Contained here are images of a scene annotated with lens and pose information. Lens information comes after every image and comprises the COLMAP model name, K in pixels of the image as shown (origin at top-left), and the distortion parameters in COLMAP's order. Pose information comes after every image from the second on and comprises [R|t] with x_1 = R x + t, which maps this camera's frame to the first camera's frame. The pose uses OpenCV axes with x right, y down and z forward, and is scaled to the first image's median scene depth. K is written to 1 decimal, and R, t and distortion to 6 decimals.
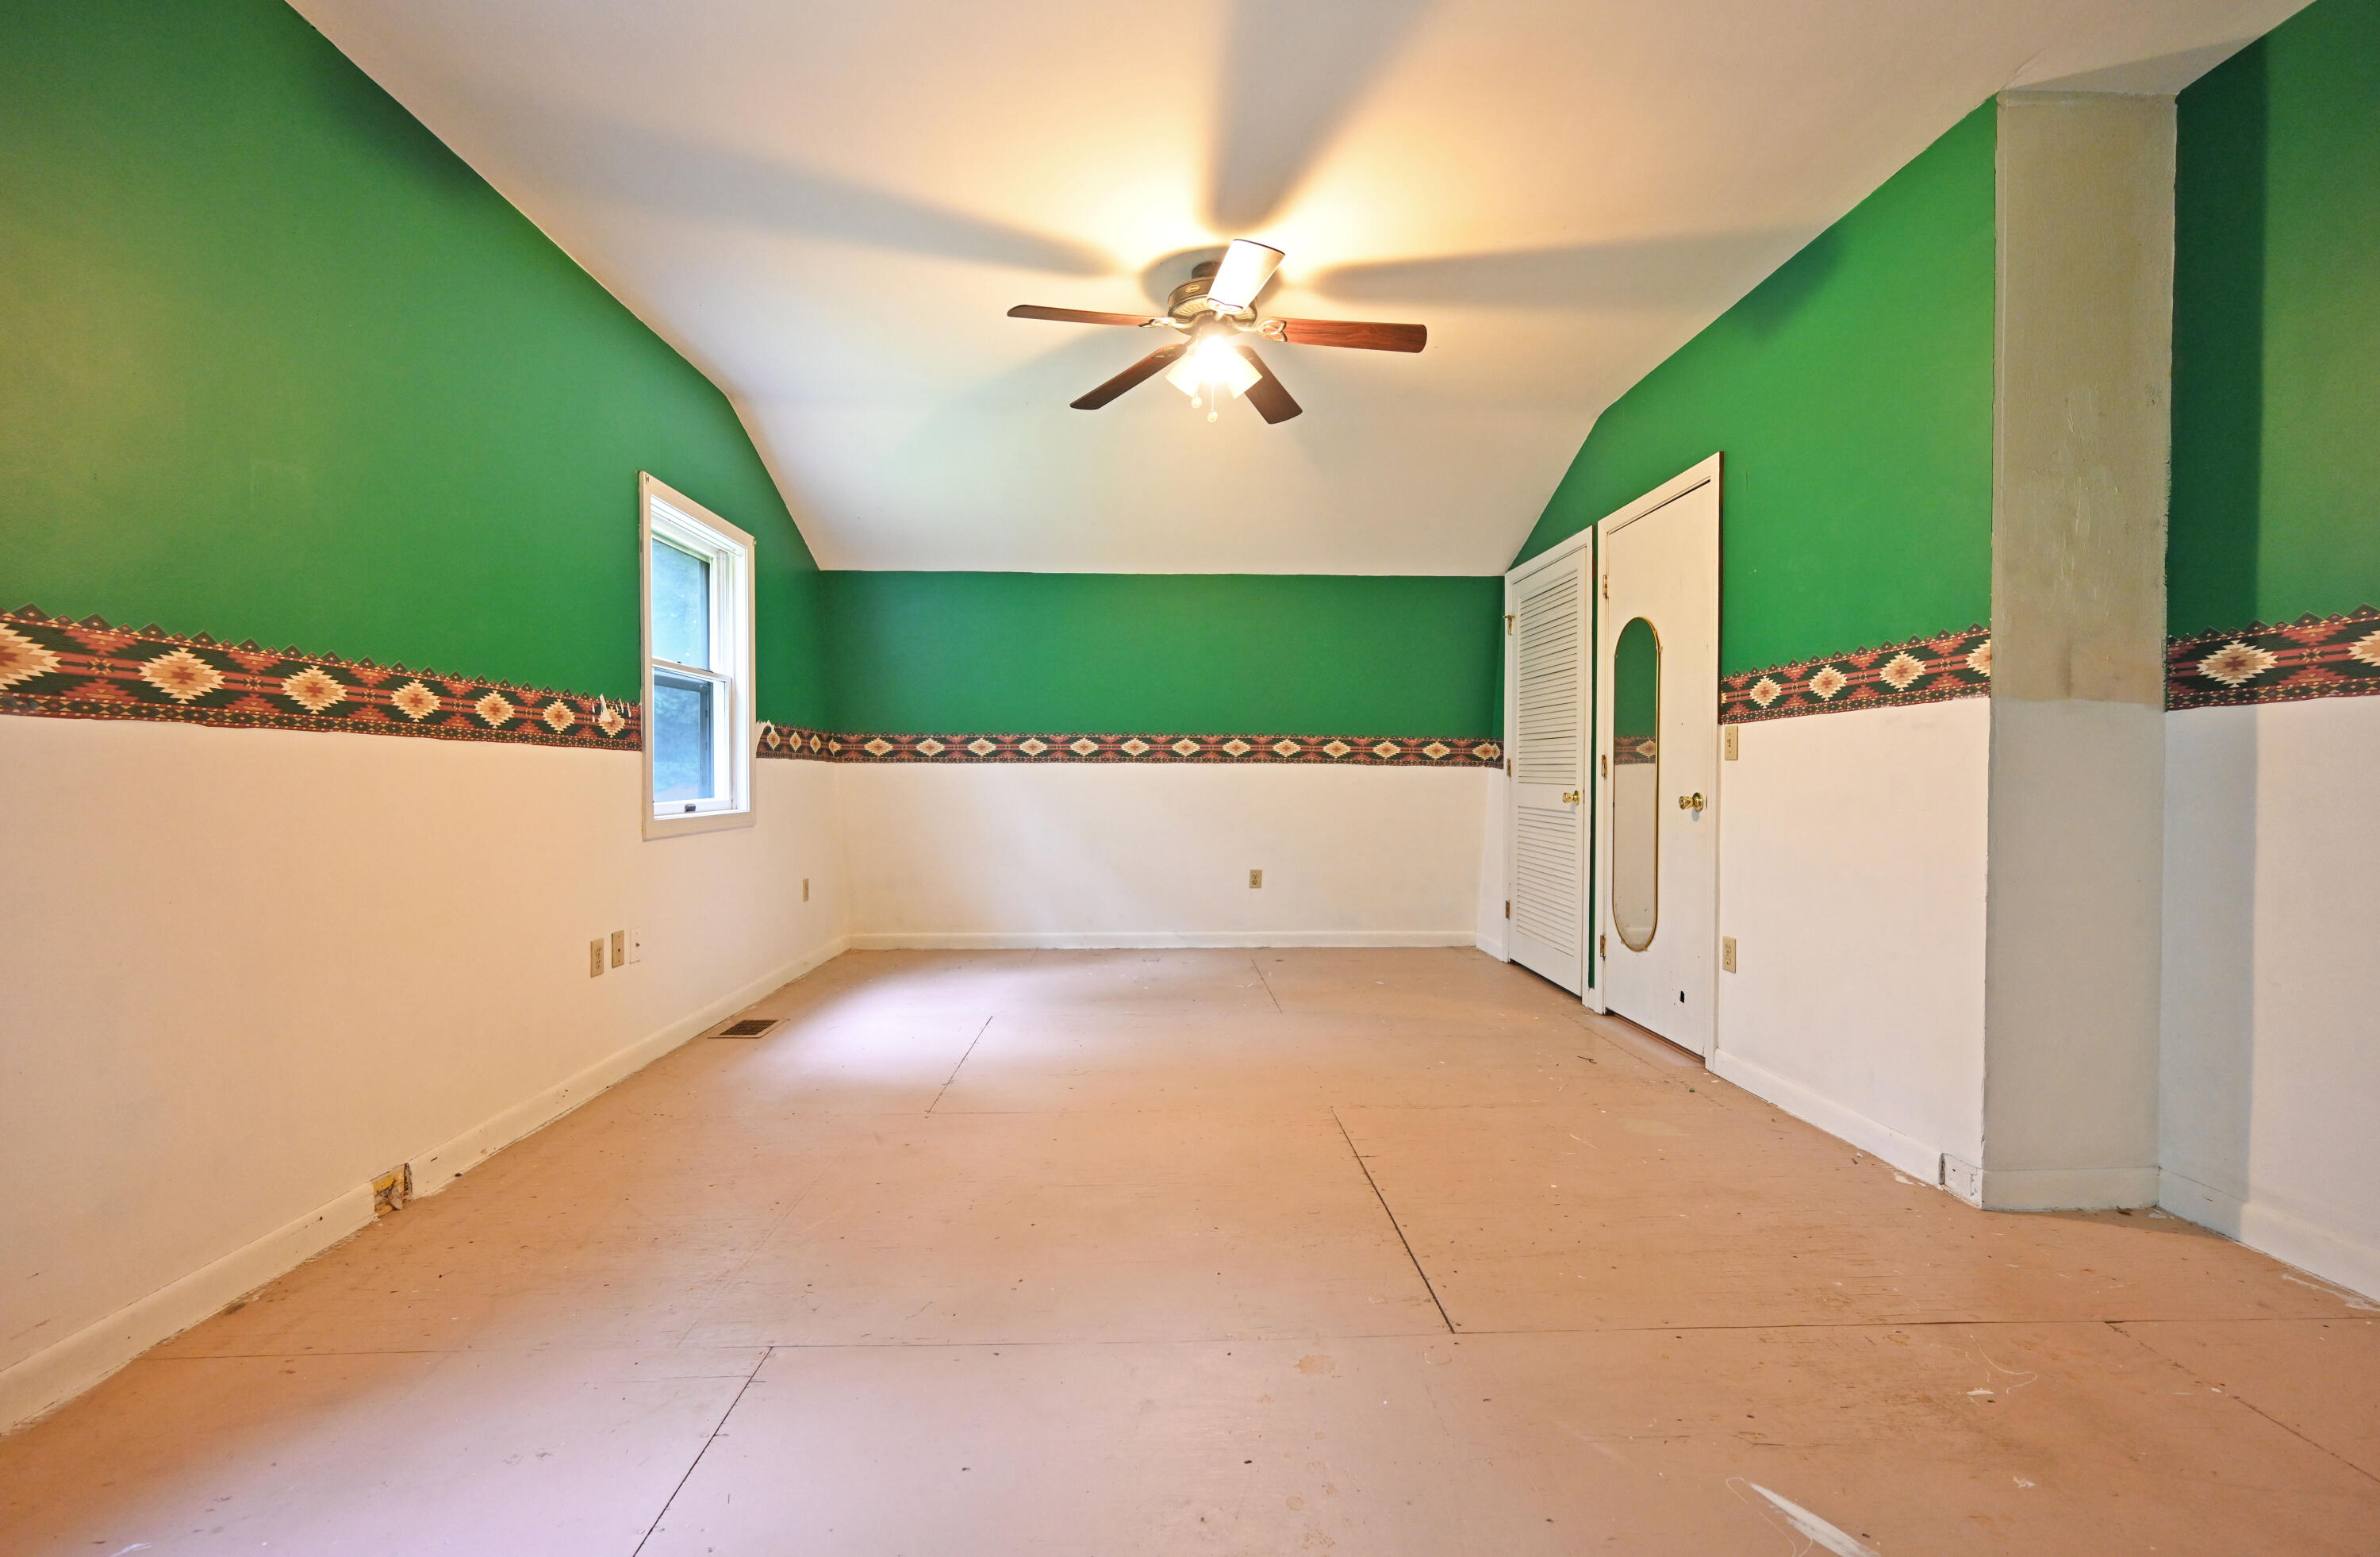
lens RADIAL K [[987.0, 0, 1183.9], [0, 987.0, 789.9], [0, 0, 1]] dist [0.000490, -0.000160]
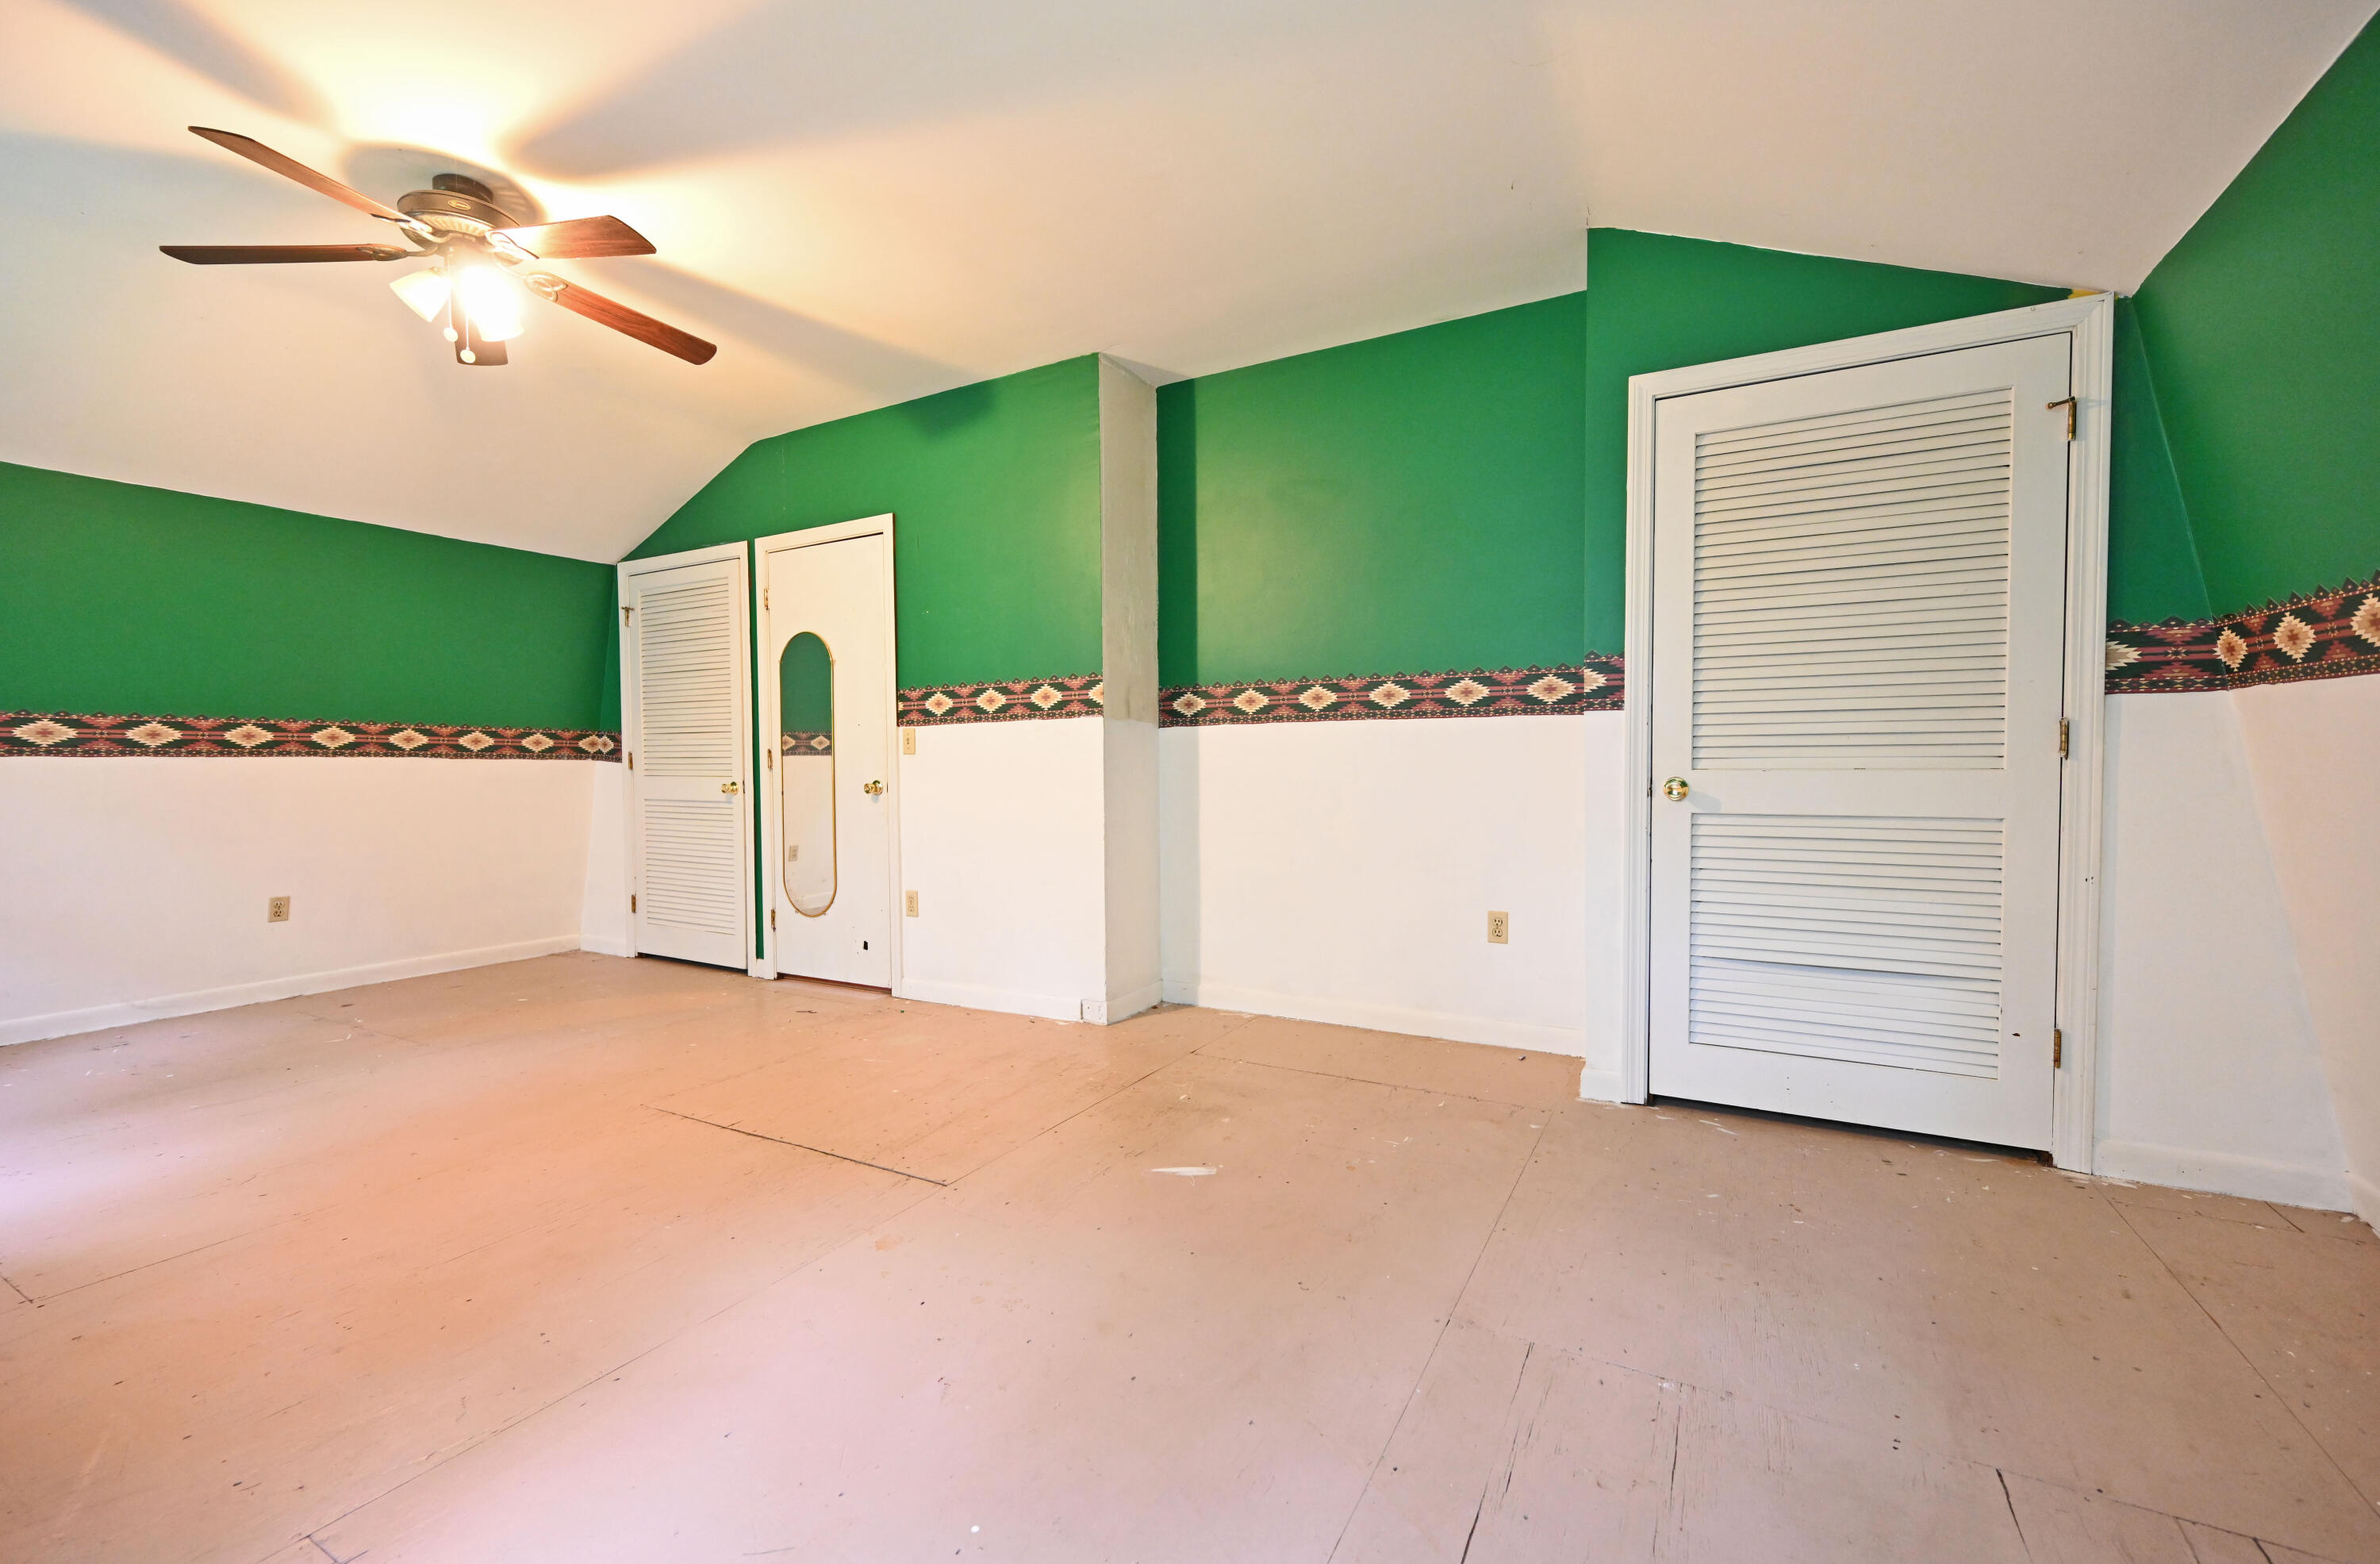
lens RADIAL K [[987.0, 0, 1183.9], [0, 987.0, 793.4], [0, 0, 1]] dist [0.000490, -0.000160]
pose [[0.516802, -0.033220, 0.855460, -0.376200], [0.023195, 0.999423, 0.024798, -0.002654], [-0.855791, 0.007027, 0.517275, 0.018190]]
